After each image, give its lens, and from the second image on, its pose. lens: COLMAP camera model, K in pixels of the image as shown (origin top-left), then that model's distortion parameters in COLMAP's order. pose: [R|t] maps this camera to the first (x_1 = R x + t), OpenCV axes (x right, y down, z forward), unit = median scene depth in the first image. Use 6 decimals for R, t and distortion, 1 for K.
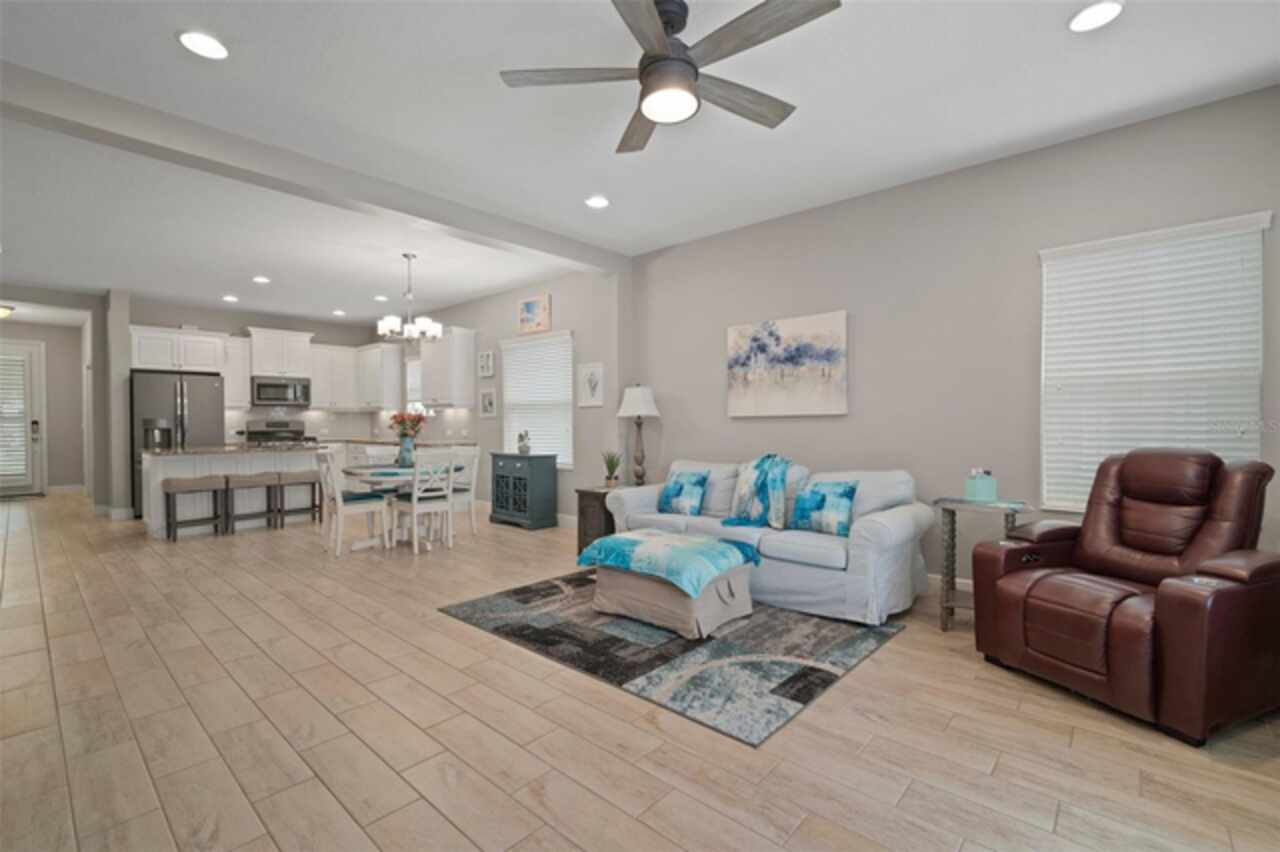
lens RADIAL K [[560.1, 0, 632.5], [0, 560.1, 424.3], [0, 0, 1]] dist [-0.012159, 0.004076]
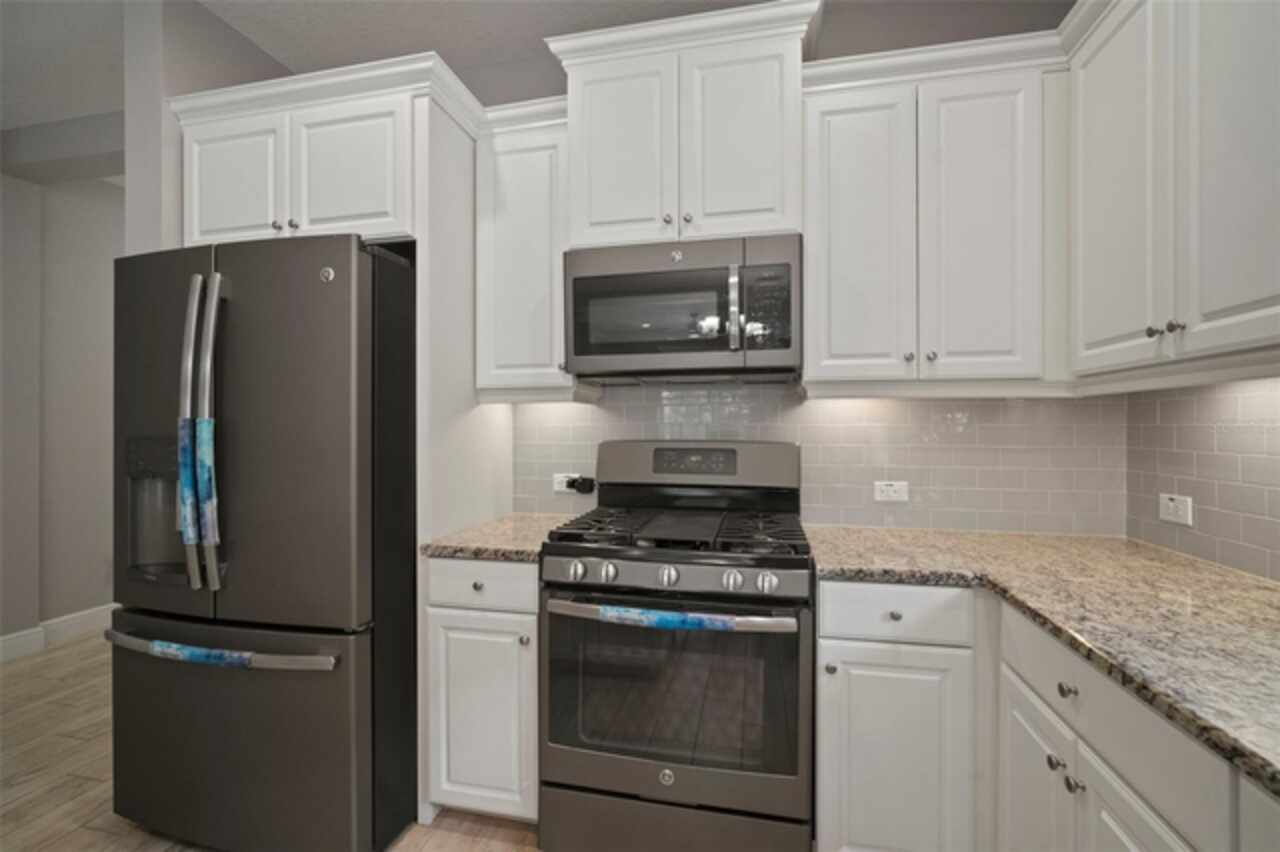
lens RADIAL K [[560.1, 0, 637.5], [0, 560.1, 428.4], [0, 0, 1]] dist [-0.012159, 0.004076]
pose [[0.496502, 0.009918, -0.867979, -0.795146], [-0.010146, 0.999933, 0.005622, -0.025147], [0.867976, 0.006015, 0.496570, 1.560278]]
